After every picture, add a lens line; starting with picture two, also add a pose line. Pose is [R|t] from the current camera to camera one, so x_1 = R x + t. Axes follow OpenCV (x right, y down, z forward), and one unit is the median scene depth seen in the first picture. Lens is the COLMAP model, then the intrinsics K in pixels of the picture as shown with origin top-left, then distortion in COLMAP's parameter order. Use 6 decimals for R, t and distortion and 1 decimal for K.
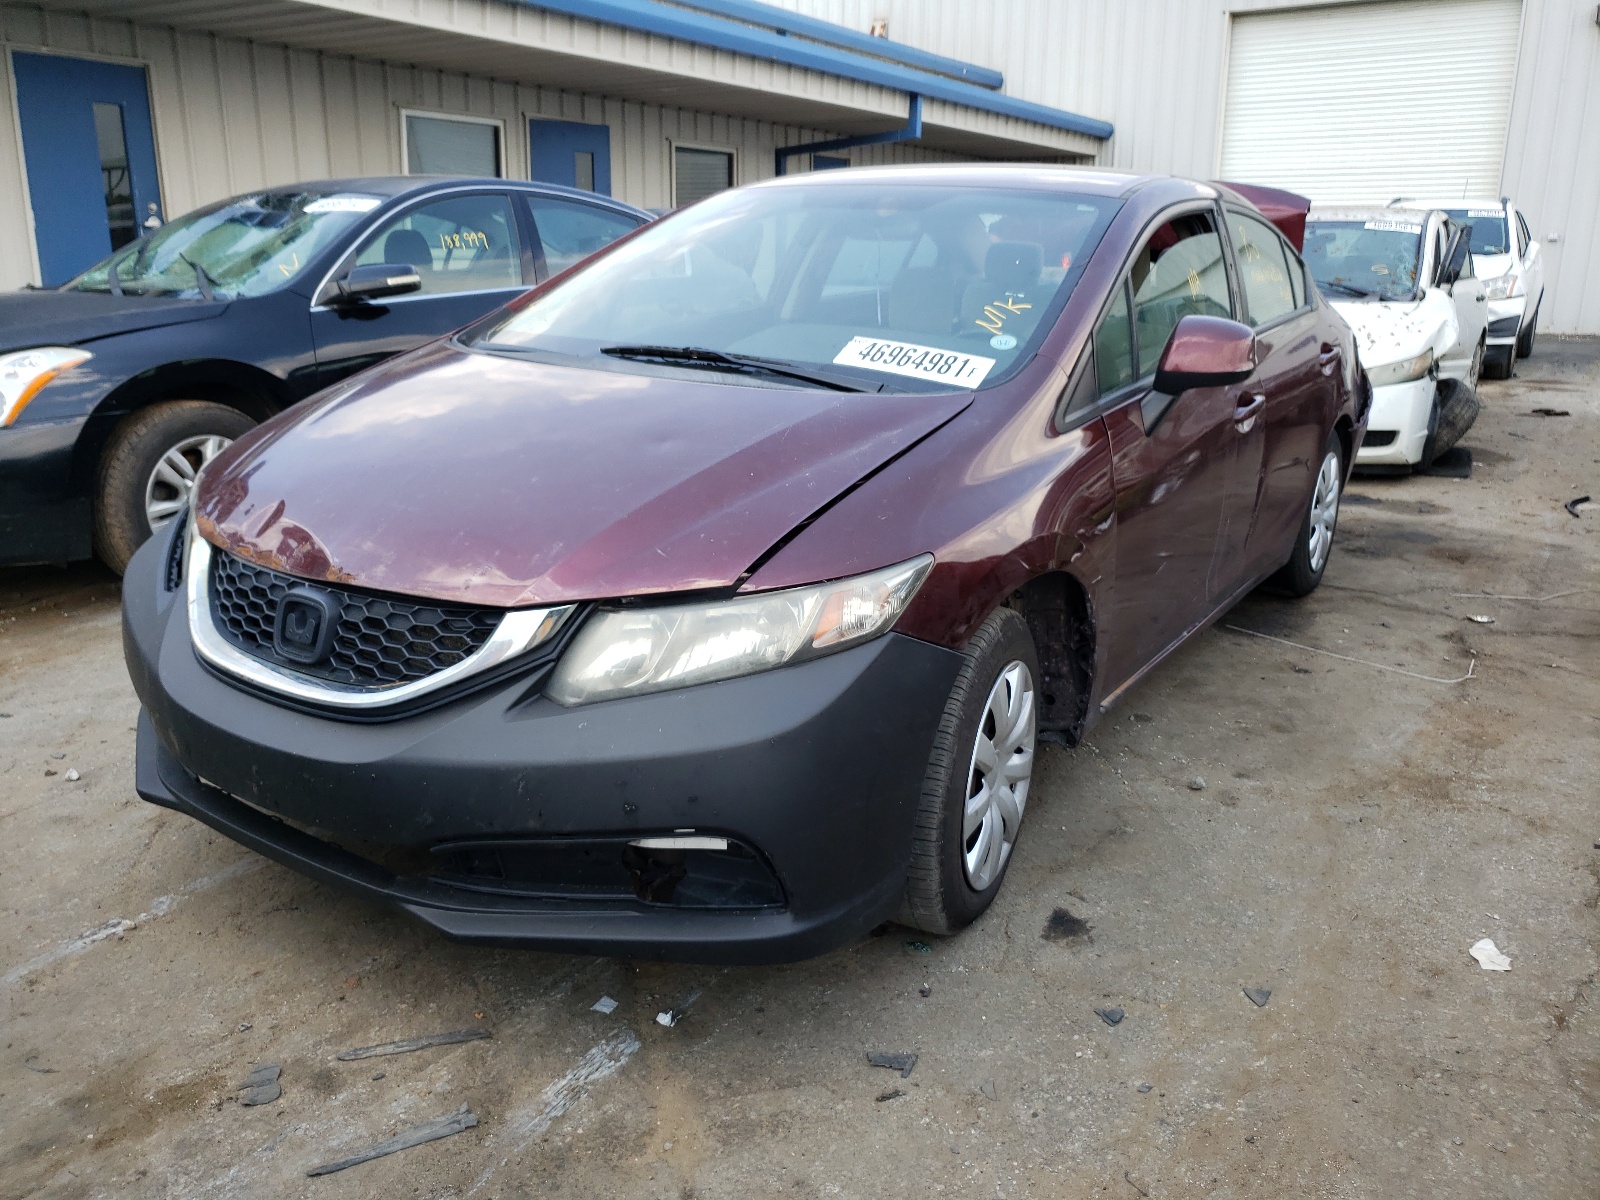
lens RADIAL K [[1215.0, 0, 803.8], [0, 1215.0, 599.0], [0, 0, 1]] dist [-0.037560, 0.064234]
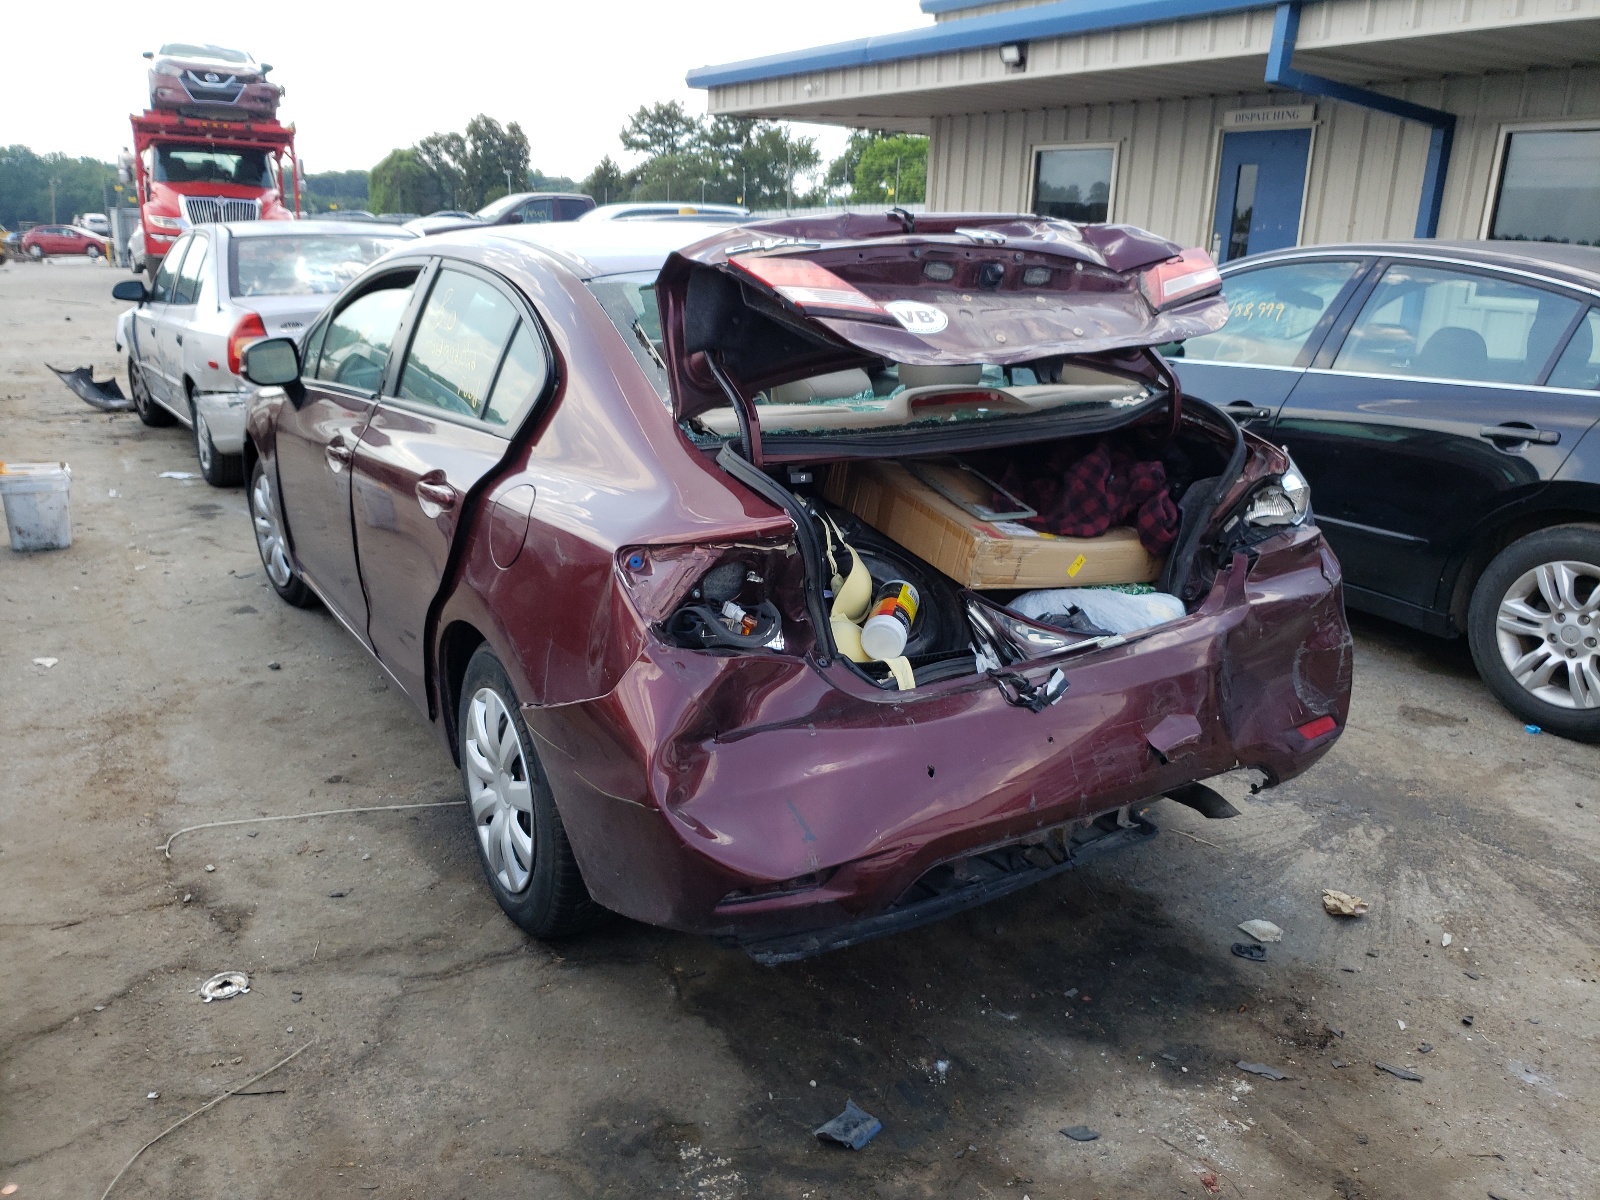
lens RADIAL K [[1215.0, 0, 803.8], [0, 1215.0, 599.0], [0, 0, 1]] dist [-0.037560, 0.064234]
pose [[-0.396208, 0.279805, -0.874488, 1.096975], [-0.258370, 0.879970, 0.398620, -0.538486], [0.881059, 0.383878, -0.276358, 1.620715]]
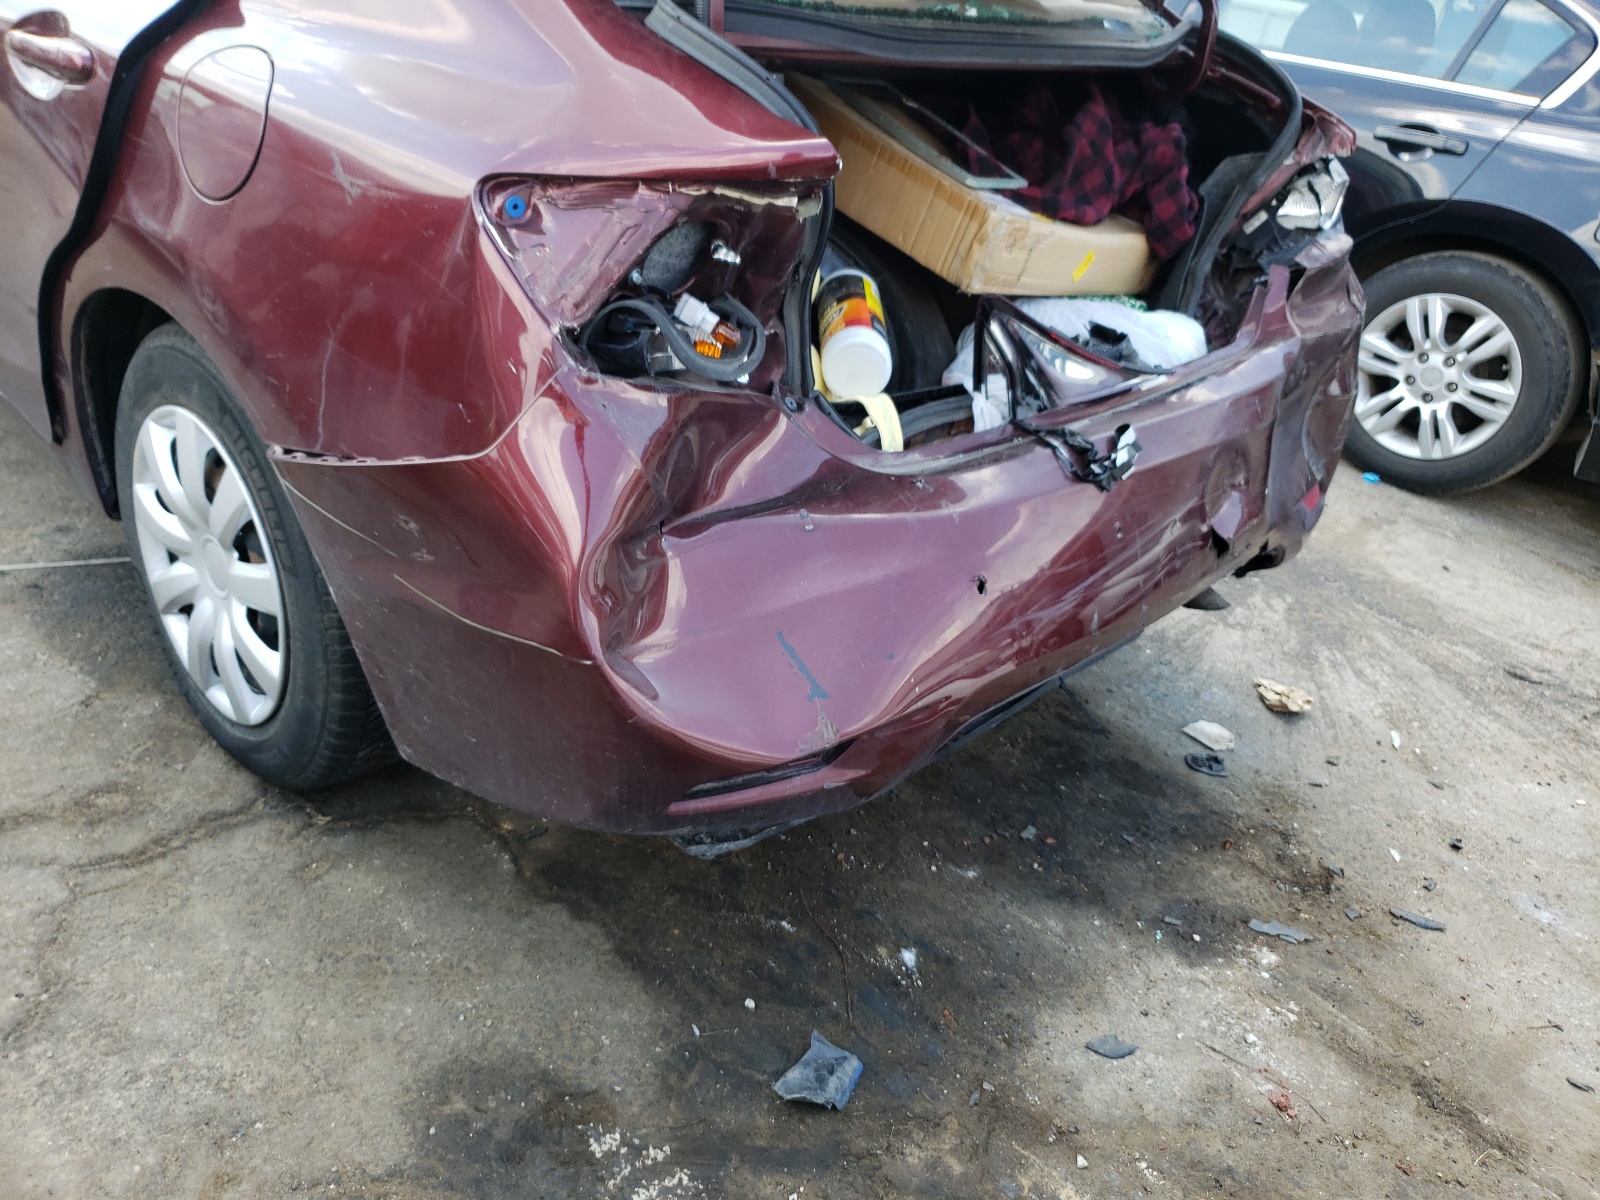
lens RADIAL K [[1224.8, 0, 775.6], [0, 1224.8, 610.5], [0, 0, 1]] dist [-0.004954, 0.015678]
pose [[-0.163557, 0.500521, -0.850134, 0.923670], [-0.412771, 0.747963, 0.519780, -0.412770], [0.896030, 0.435925, 0.084266, 1.454872]]
